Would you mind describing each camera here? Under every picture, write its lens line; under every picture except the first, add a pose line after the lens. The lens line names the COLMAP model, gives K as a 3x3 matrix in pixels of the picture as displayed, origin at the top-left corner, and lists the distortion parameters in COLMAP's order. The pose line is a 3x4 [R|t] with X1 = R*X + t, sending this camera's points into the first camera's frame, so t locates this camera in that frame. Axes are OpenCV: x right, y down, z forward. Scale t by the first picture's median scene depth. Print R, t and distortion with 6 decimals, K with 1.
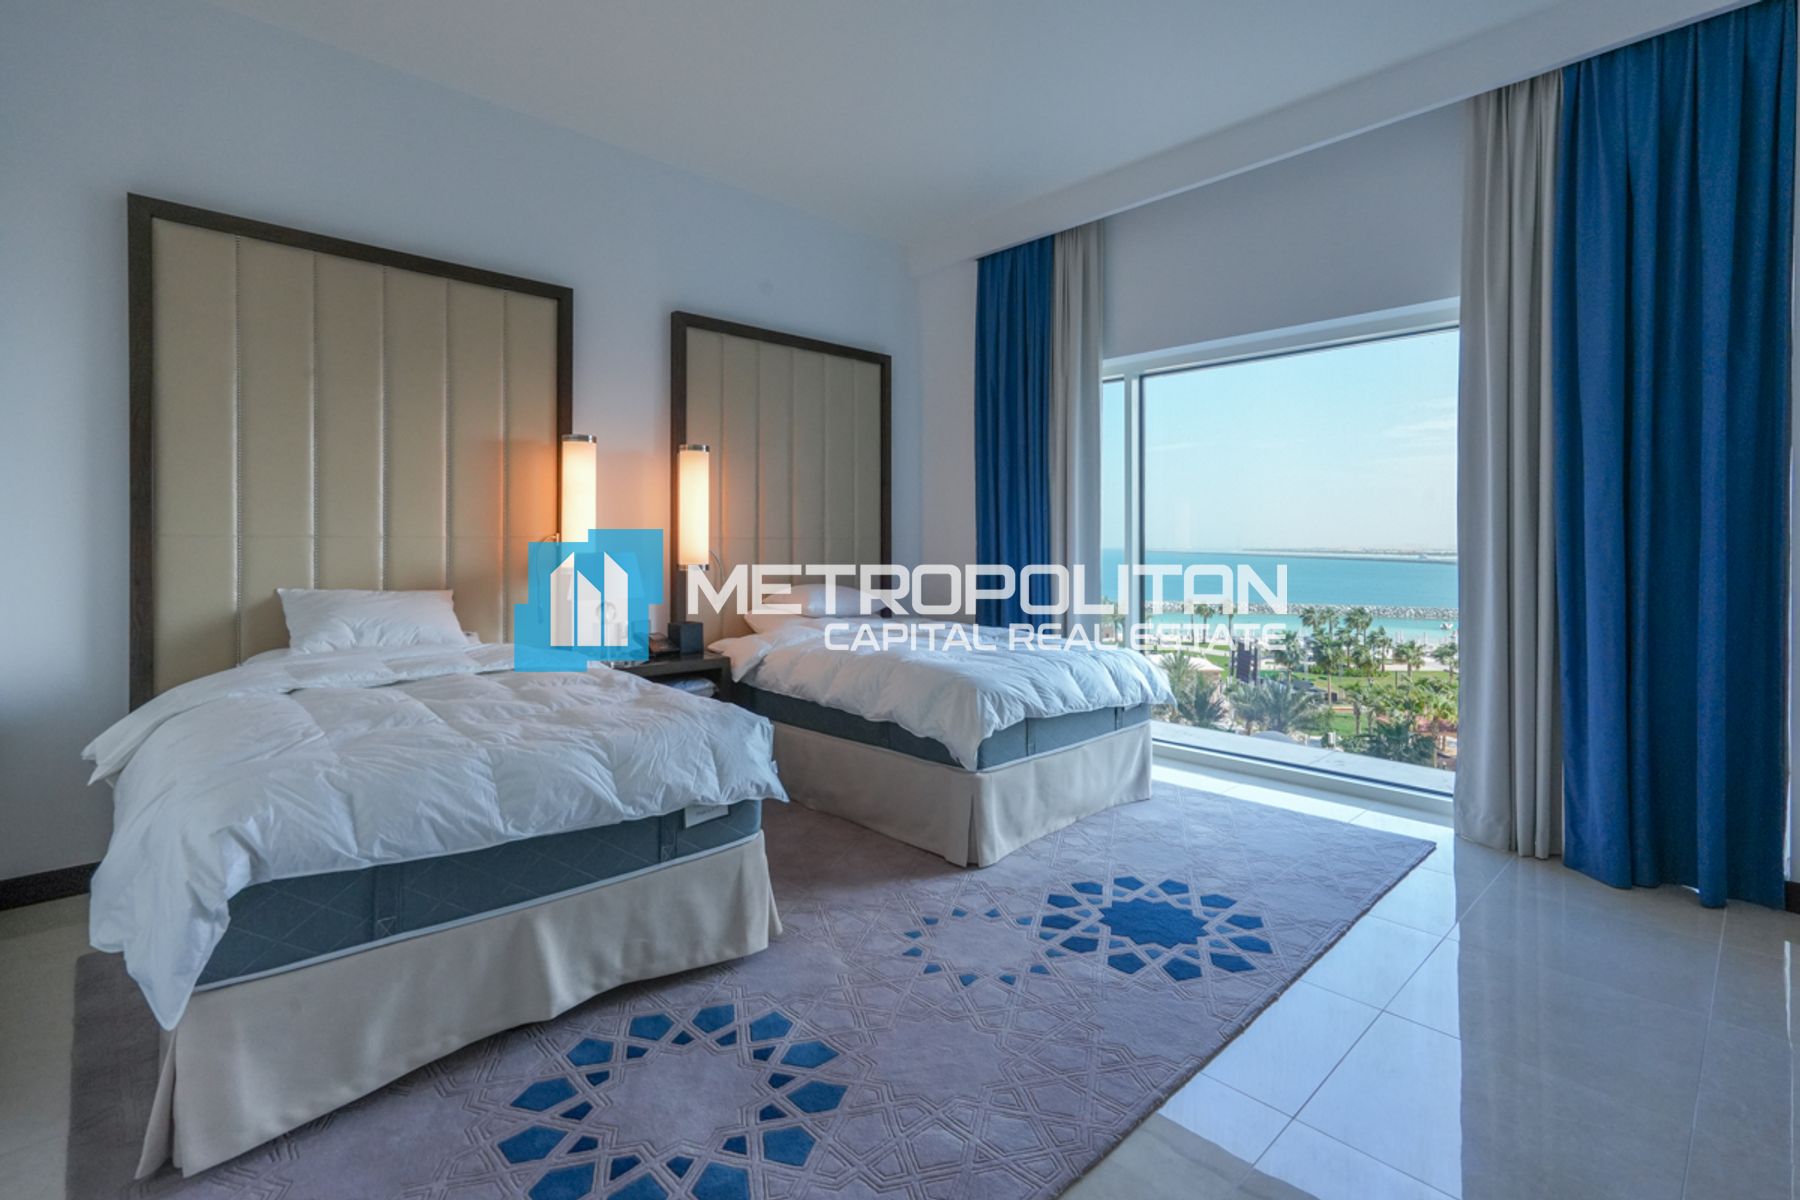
lens RADIAL K [[825.1, 0, 940.3], [0, 825.1, 538.1], [0, 0, 1]] dist [0.007933, 0.003488]
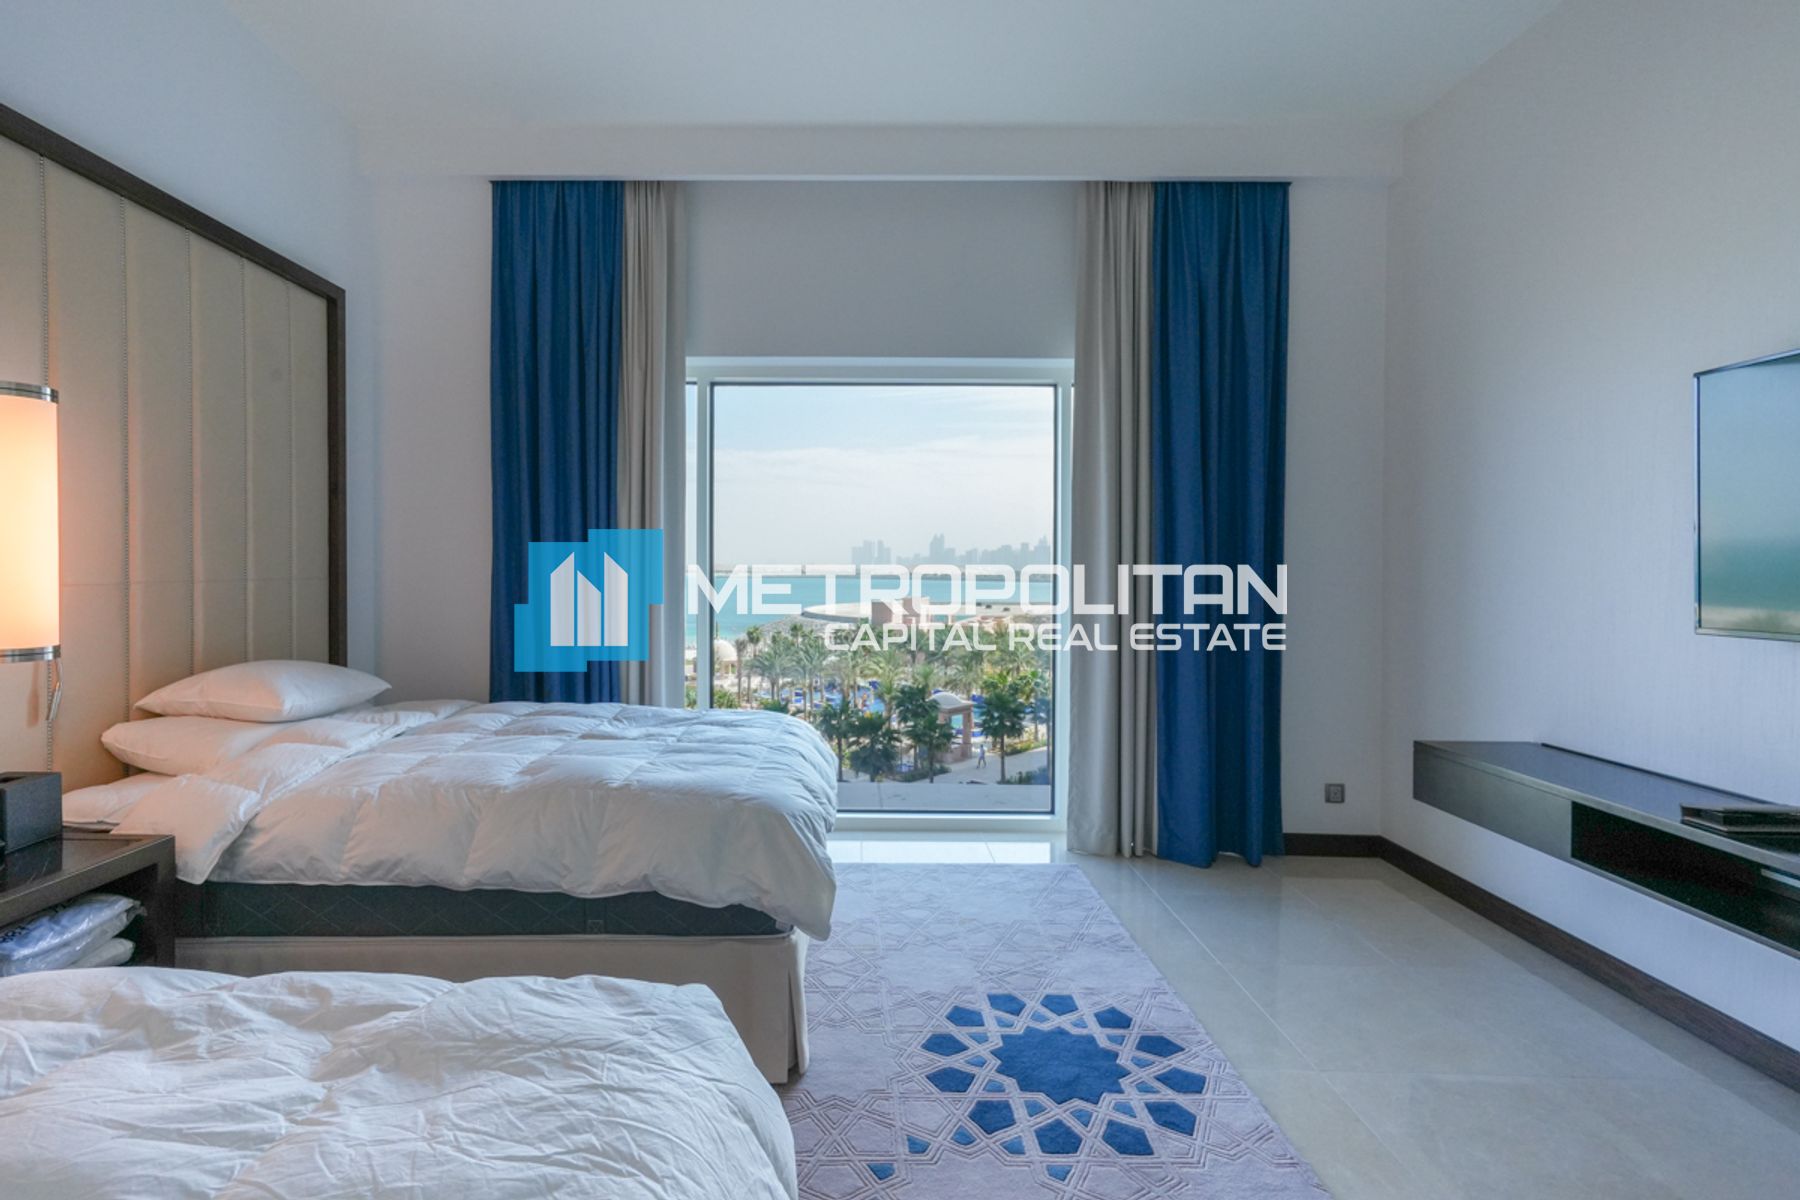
lens RADIAL K [[825.1, 0, 838.9], [0, 825.1, 562.1], [0, 0, 1]] dist [0.007933, 0.003488]
pose [[0.719961, 0.003923, 0.694004, -0.419958], [-0.006570, 0.999978, 0.001164, -0.025988], [-0.693984, -0.005398, 0.719971, 0.506537]]
